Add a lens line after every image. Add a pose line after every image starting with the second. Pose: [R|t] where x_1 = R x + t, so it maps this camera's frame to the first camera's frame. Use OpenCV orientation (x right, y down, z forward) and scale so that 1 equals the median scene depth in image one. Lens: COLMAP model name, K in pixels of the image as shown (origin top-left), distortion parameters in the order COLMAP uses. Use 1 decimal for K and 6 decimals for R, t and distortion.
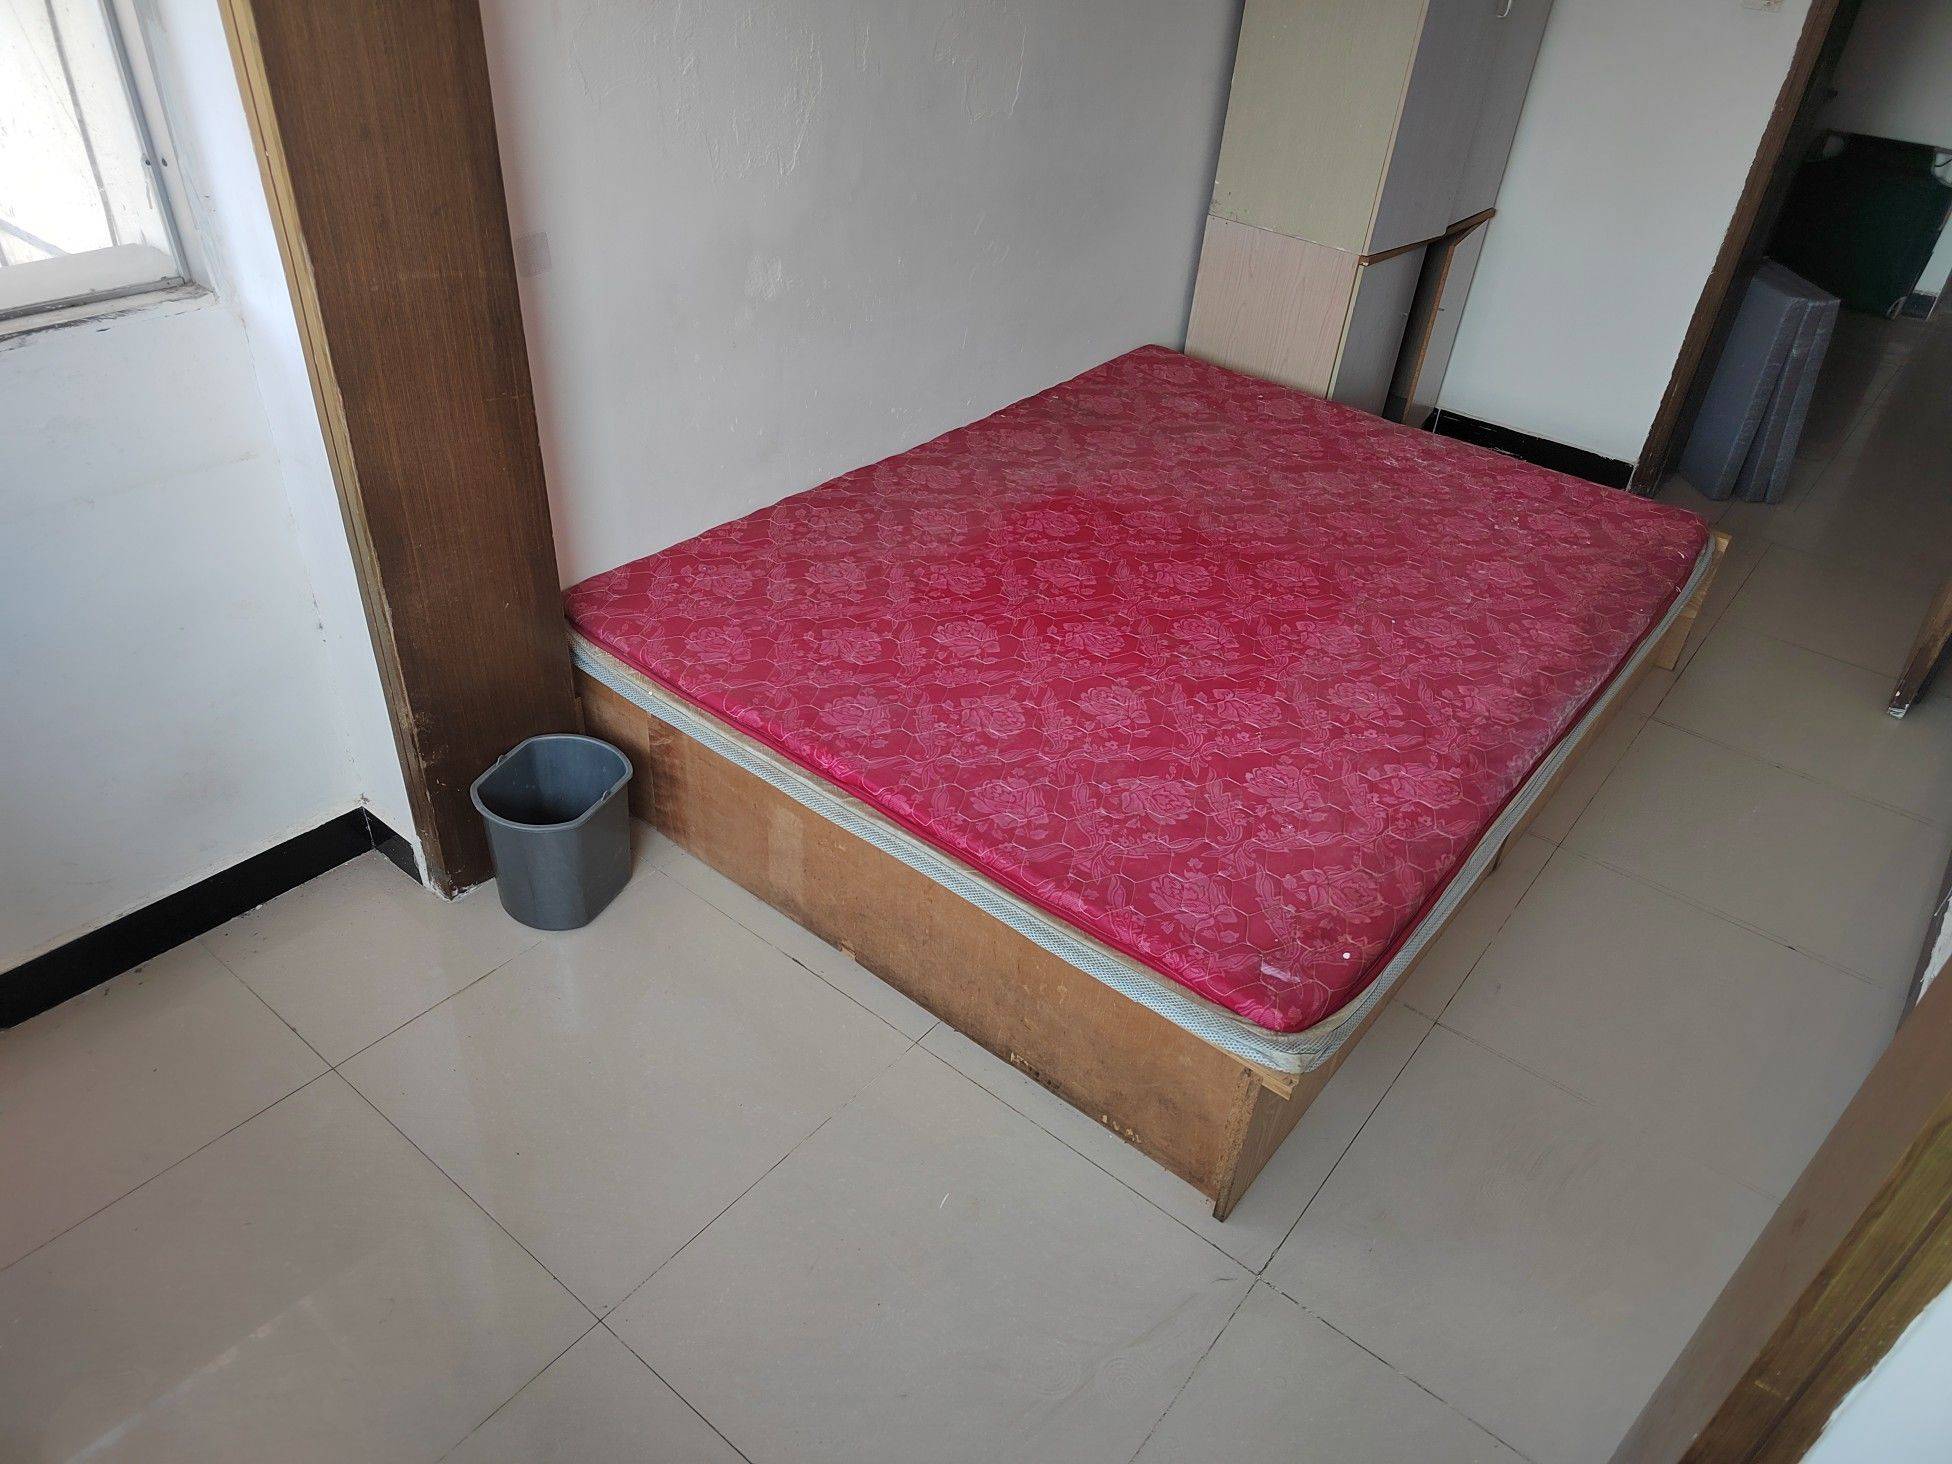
lens RADIAL K [[1334.1, 0, 976.0], [0, 1334.1, 732.0], [0, 0, 1]] dist [0.063059, -0.070492]
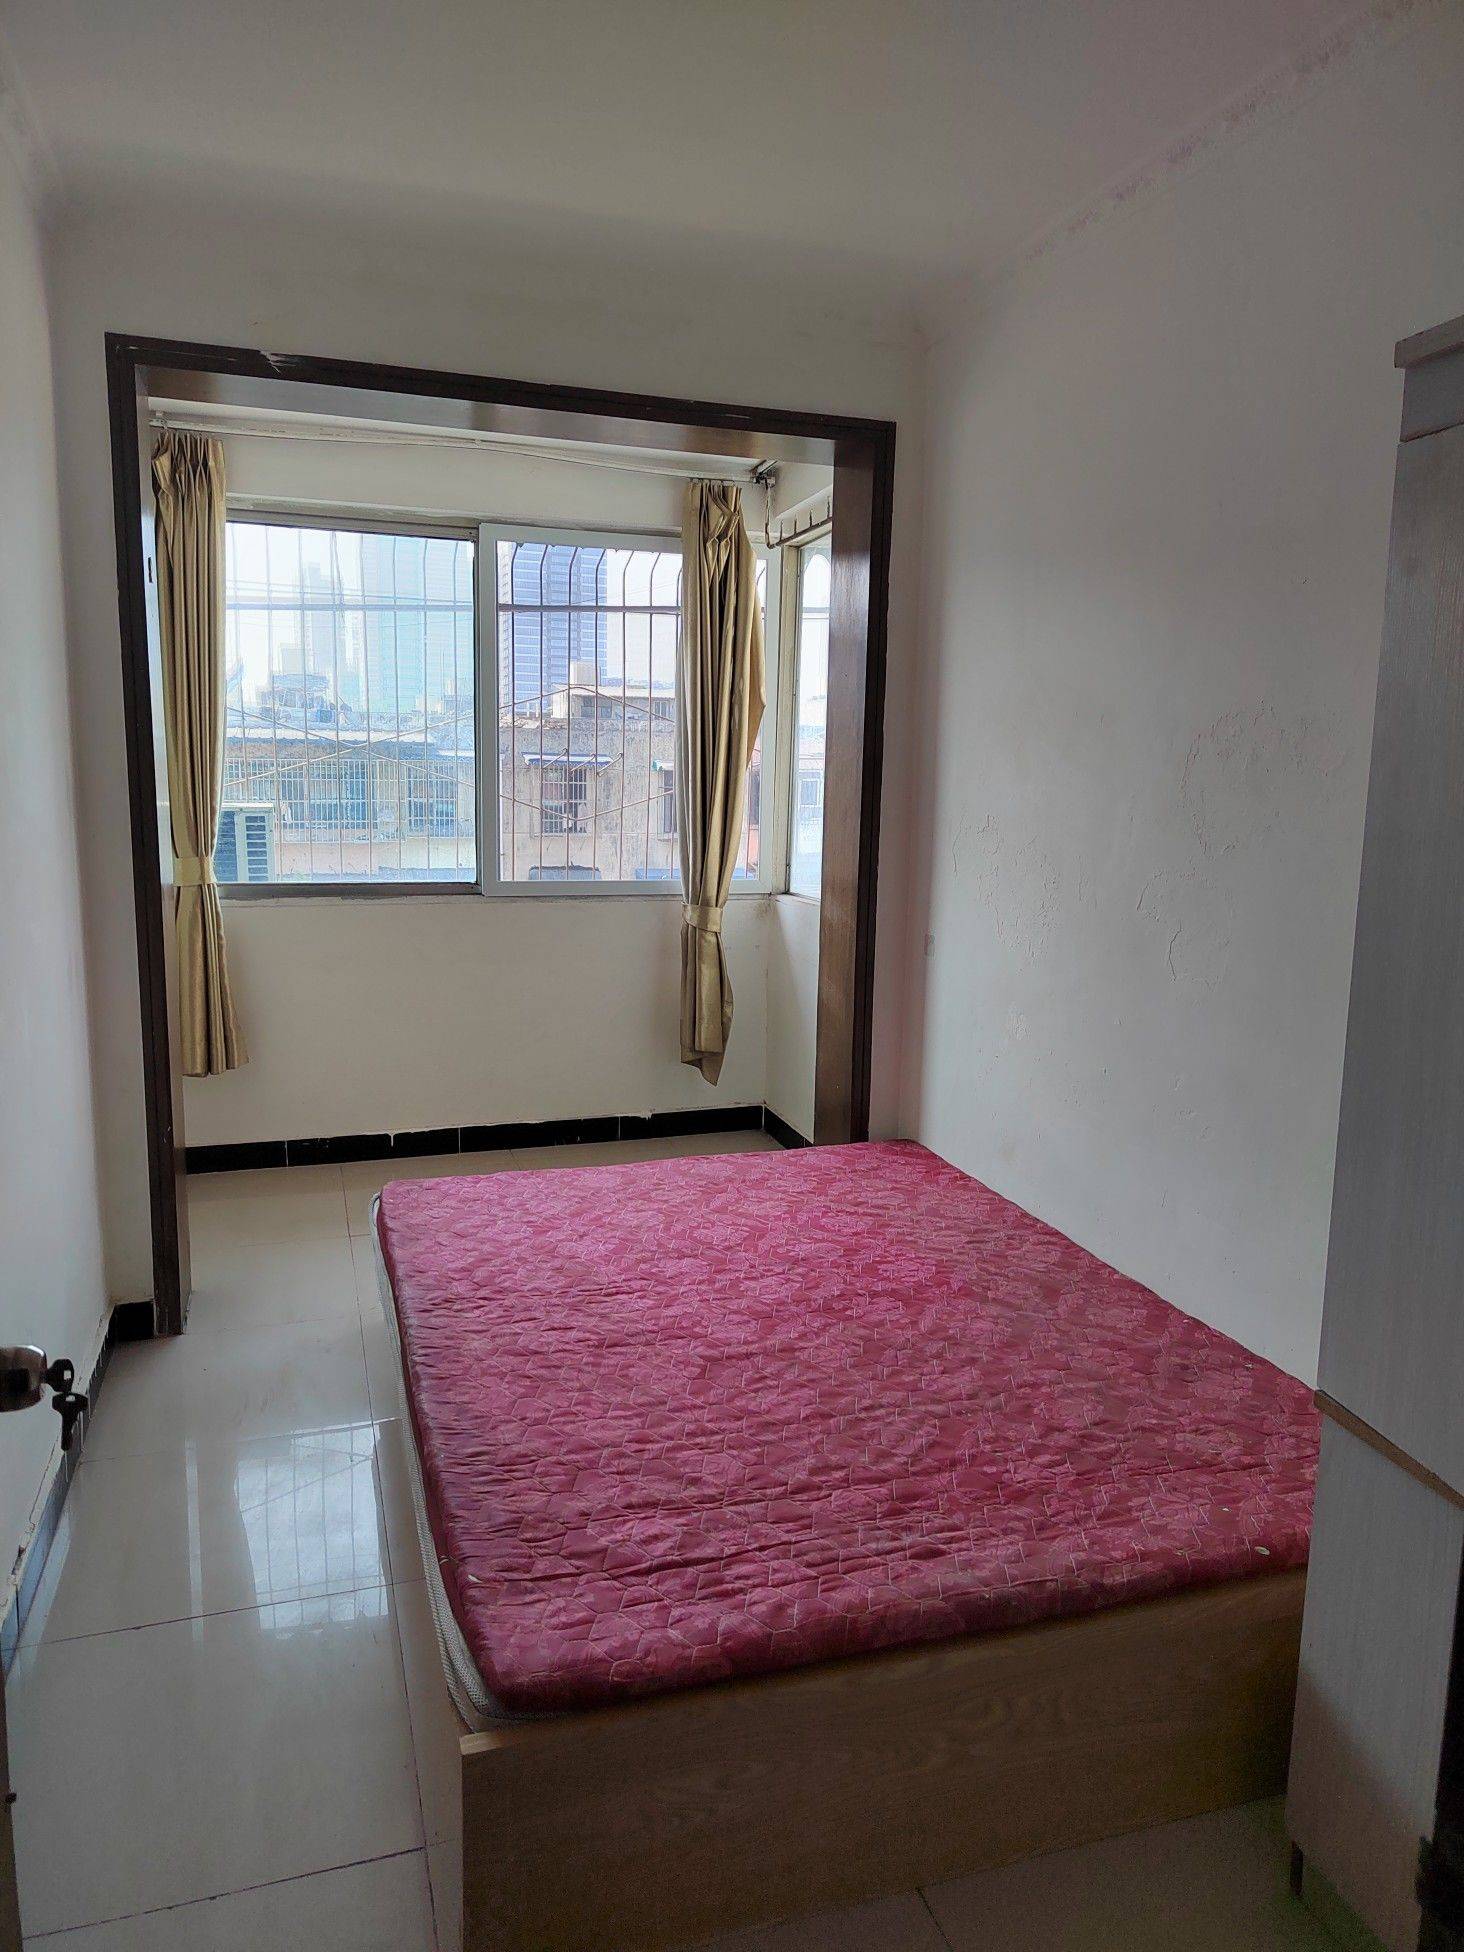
lens RADIAL K [[1334.1, 0, 758.1], [0, 1334.1, 977.8], [0, 0, 1]] dist [0.063059, -0.070492]
pose [[-0.542593, 0.048665, -0.838585, 1.060597], [-0.527589, 0.757094, 0.385304, -0.721905], [0.653638, 0.651491, -0.385119, 1.265130]]
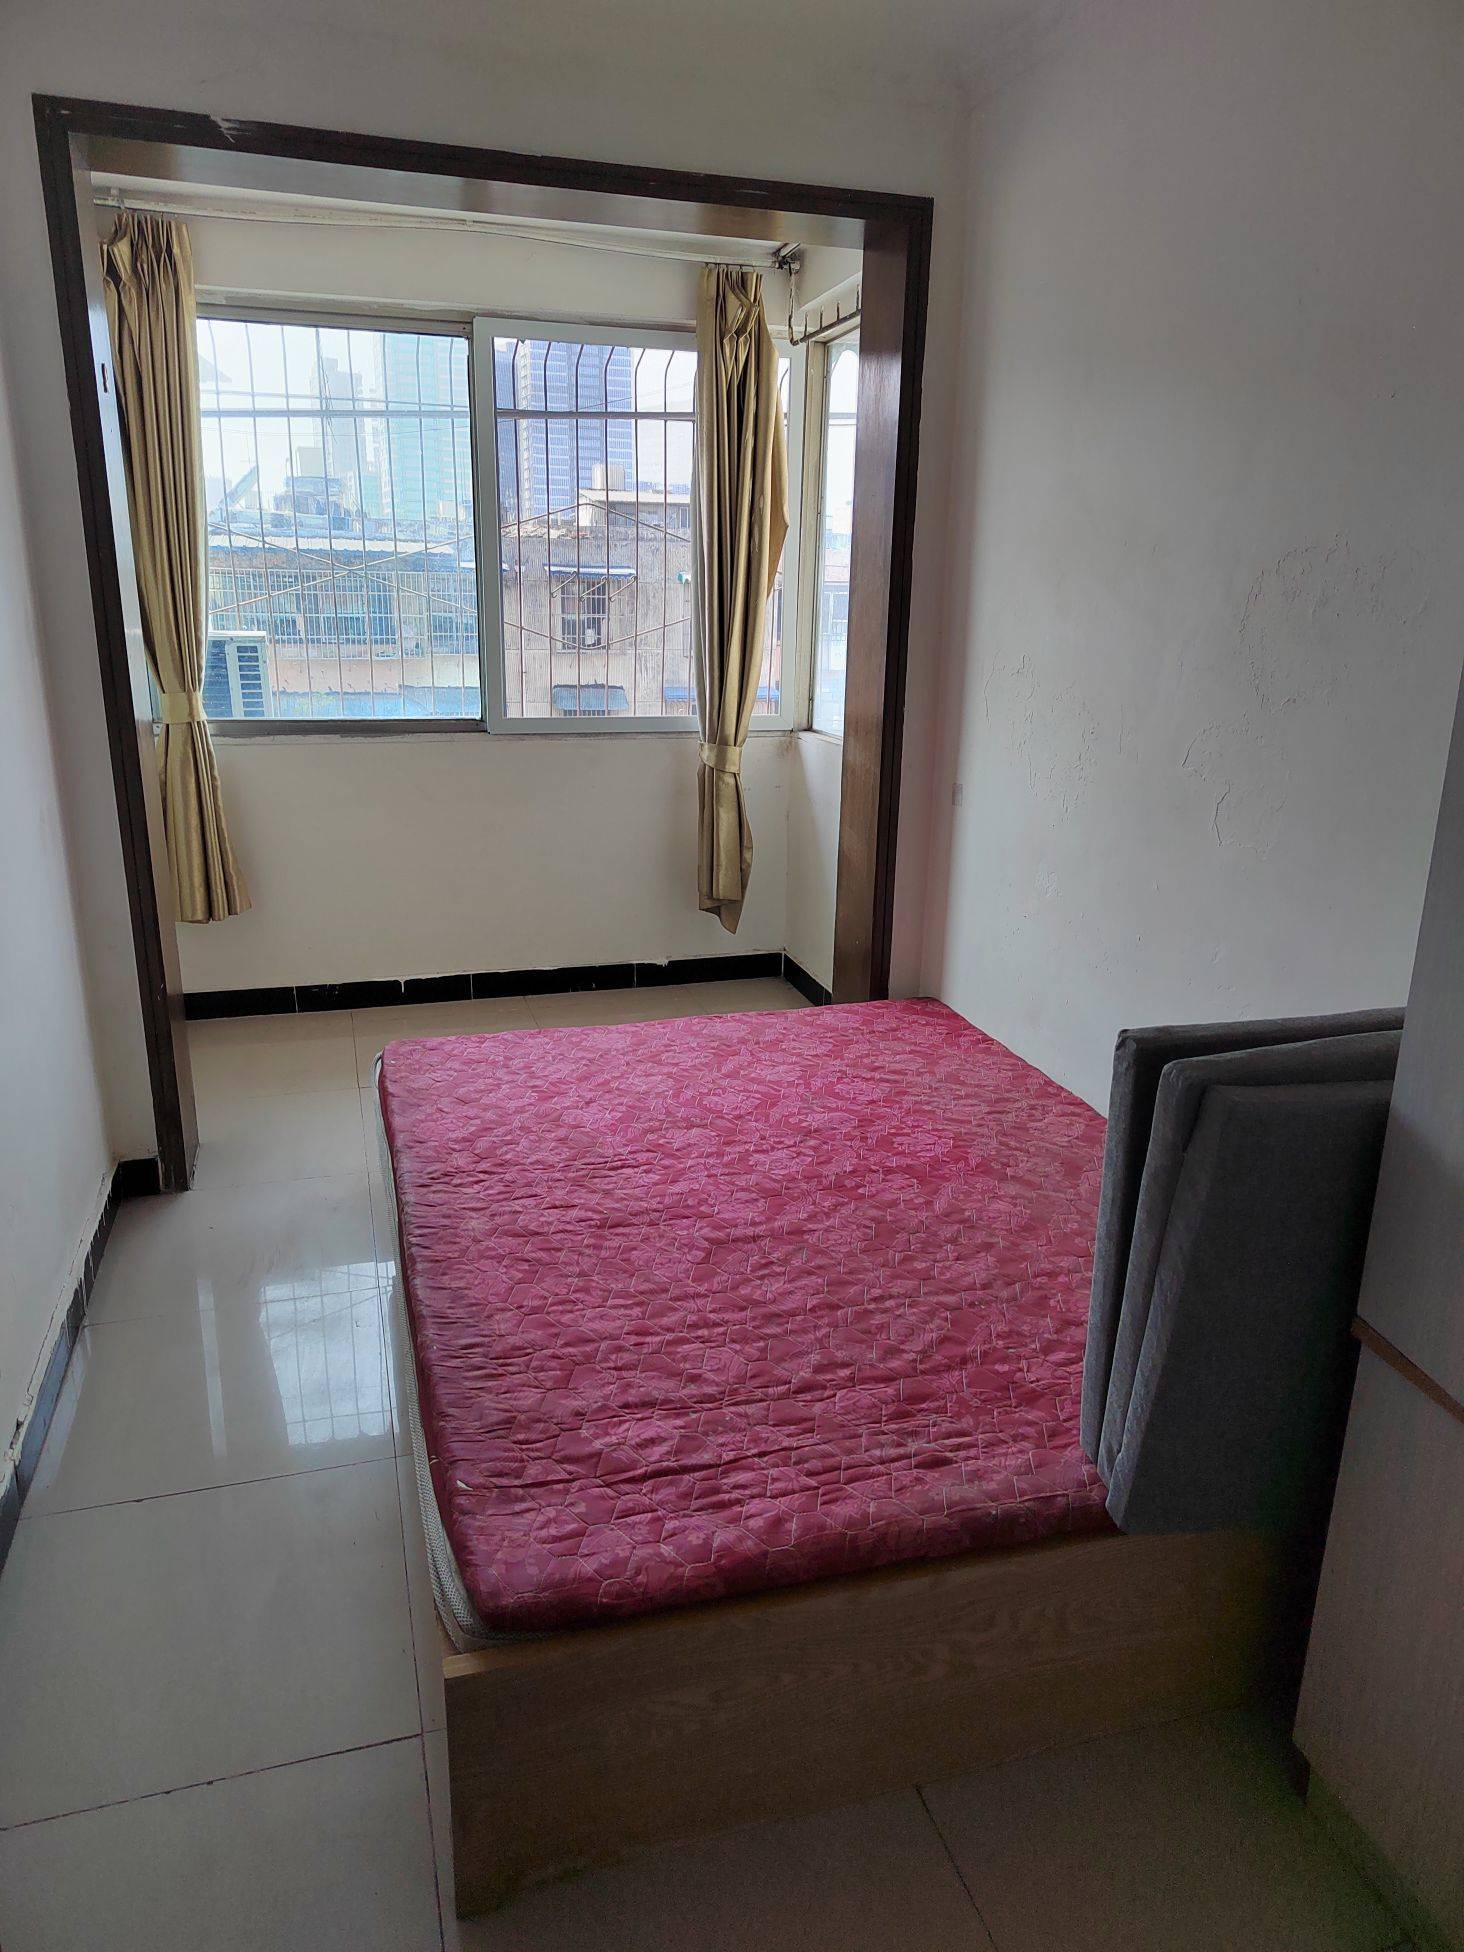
lens RADIAL K [[1334.1, 0, 758.1], [0, 1334.1, 977.8], [0, 0, 1]] dist [0.063059, -0.070492]
pose [[-0.561485, 0.156896, -0.812477, 0.994228], [-0.522197, 0.694477, 0.494988, -0.727630], [0.641908, 0.702201, -0.308007, 1.226575]]
